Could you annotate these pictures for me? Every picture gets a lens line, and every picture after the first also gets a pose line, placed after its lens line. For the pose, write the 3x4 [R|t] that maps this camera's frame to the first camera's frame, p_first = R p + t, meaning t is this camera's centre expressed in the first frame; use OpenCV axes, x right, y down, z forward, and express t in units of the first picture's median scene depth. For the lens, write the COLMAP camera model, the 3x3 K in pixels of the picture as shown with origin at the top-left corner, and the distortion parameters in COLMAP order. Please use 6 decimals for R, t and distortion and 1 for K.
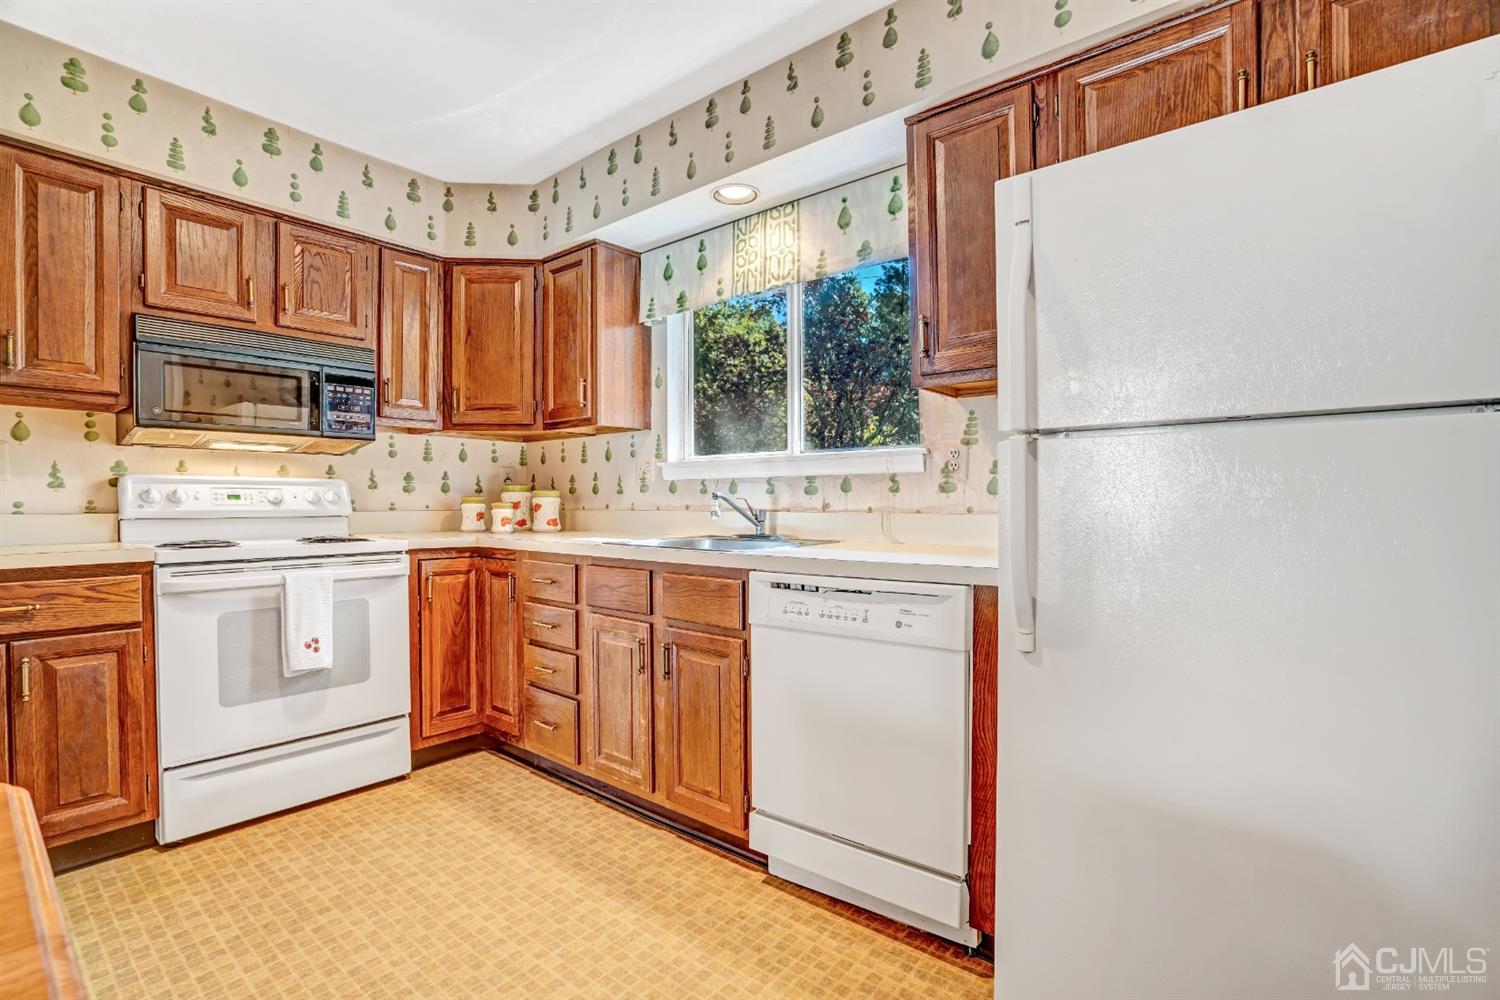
lens RADIAL K [[691.8, 0, 775.1], [0, 691.8, 507.7], [0, 0, 1]] dist [-0.039097, 0.010111]
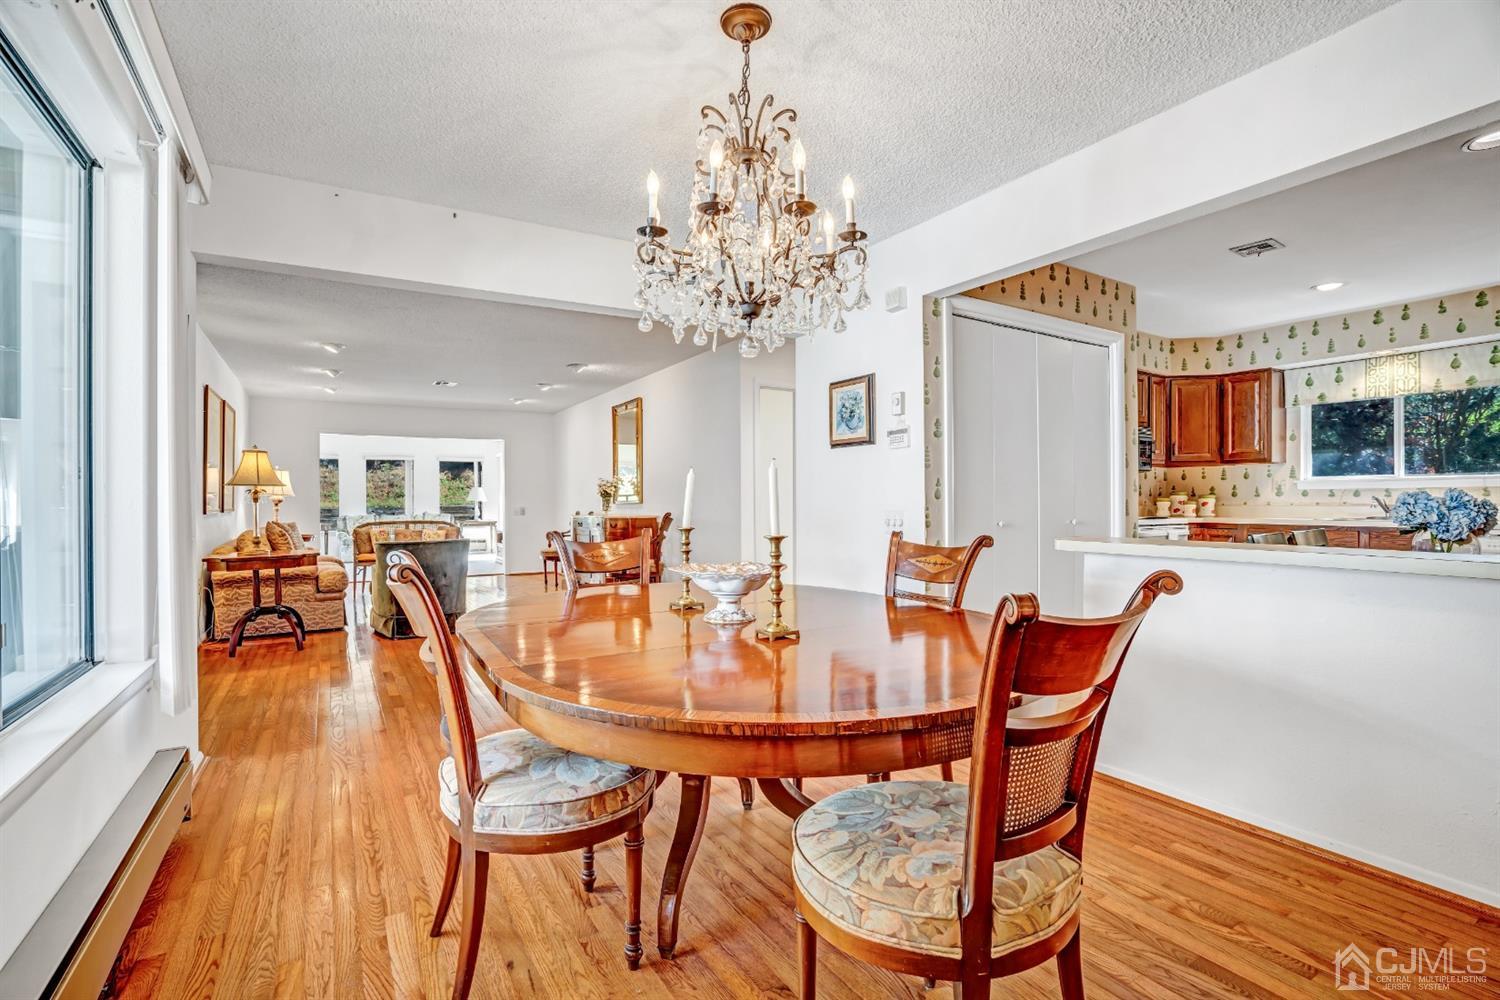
lens RADIAL K [[691.8, 0, 755.2], [0, 691.8, 504.7], [0, 0, 1]] dist [-0.039097, 0.010111]
pose [[0.946575, 0.005311, -0.322439, -1.088509], [-0.007670, 0.999952, -0.006045, 0.027275], [0.322391, 0.008195, 0.946571, -1.388161]]
